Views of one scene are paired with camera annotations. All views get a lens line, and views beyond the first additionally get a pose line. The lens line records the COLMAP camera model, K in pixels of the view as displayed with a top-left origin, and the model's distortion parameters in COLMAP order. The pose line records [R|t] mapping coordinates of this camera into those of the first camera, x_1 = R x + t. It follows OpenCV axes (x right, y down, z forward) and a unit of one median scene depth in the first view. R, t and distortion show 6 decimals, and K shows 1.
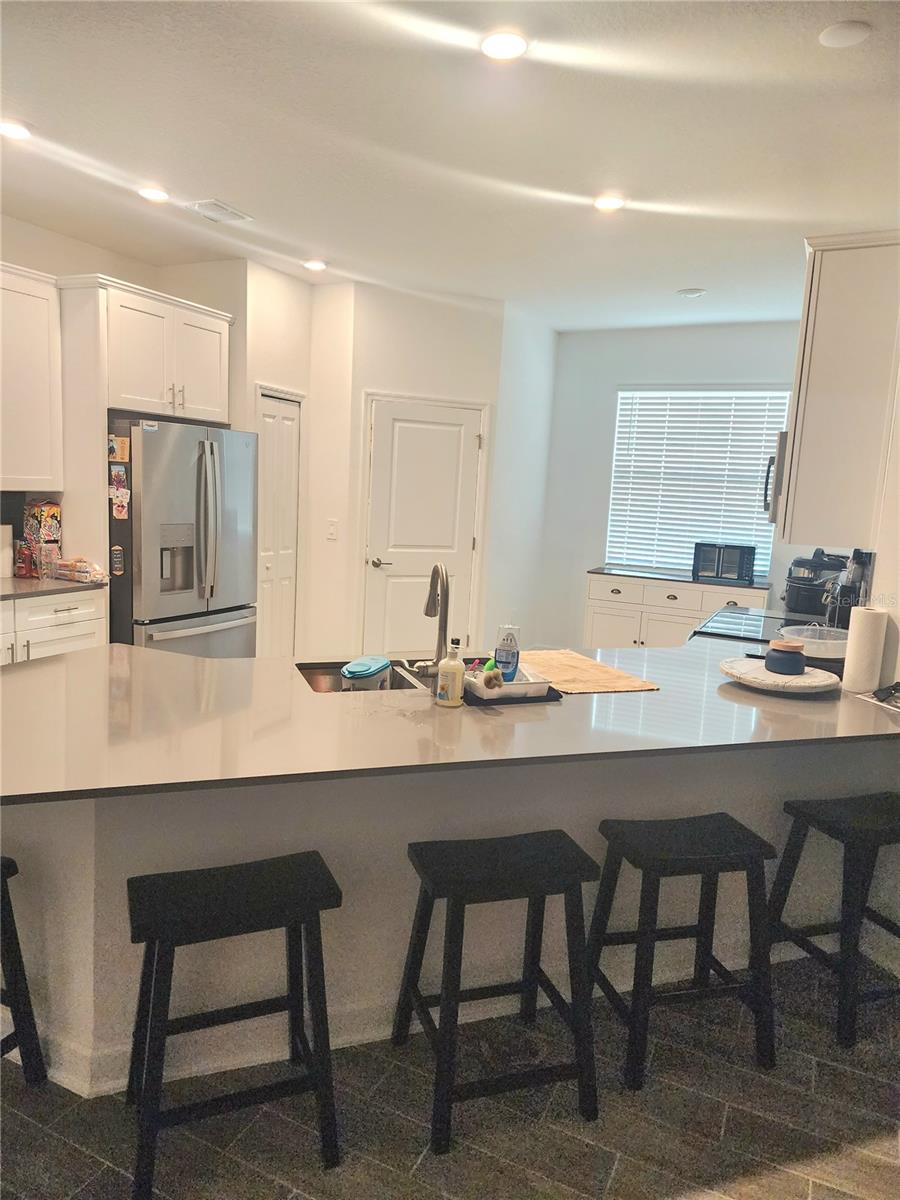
lens RADIAL K [[828.1, 0, 450.0], [0, 828.1, 600.0], [0, 0, 1]] dist [0.069749, 0.000044]
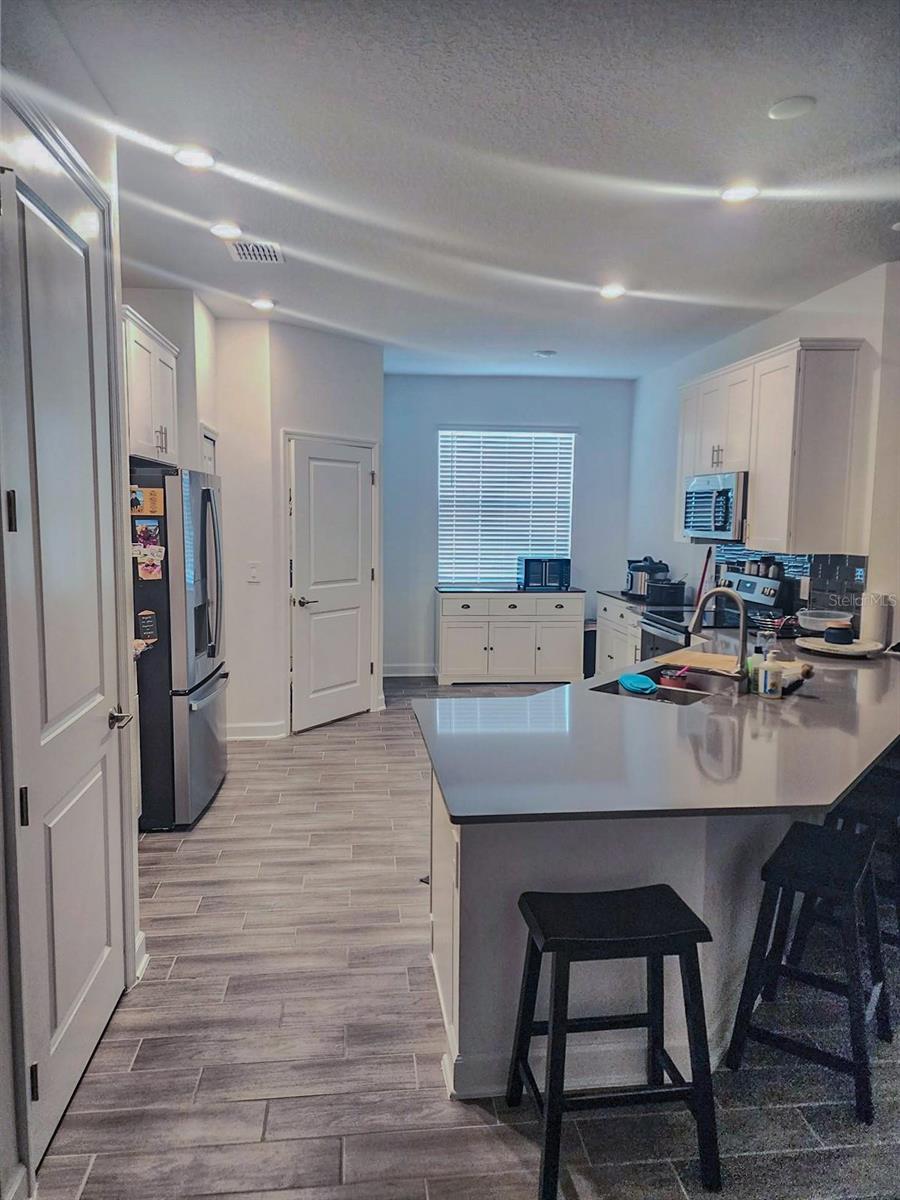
lens RADIAL K [[821.4, 0, 450.0], [0, 821.4, 600.0], [0, 0, 1]] dist [0.041704, -0.001221]
pose [[0.841706, -0.099344, 0.530719, -0.462265], [0.109478, 0.993912, 0.012419, -0.040347], [-0.528721, 0.047649, 0.847457, 0.074733]]
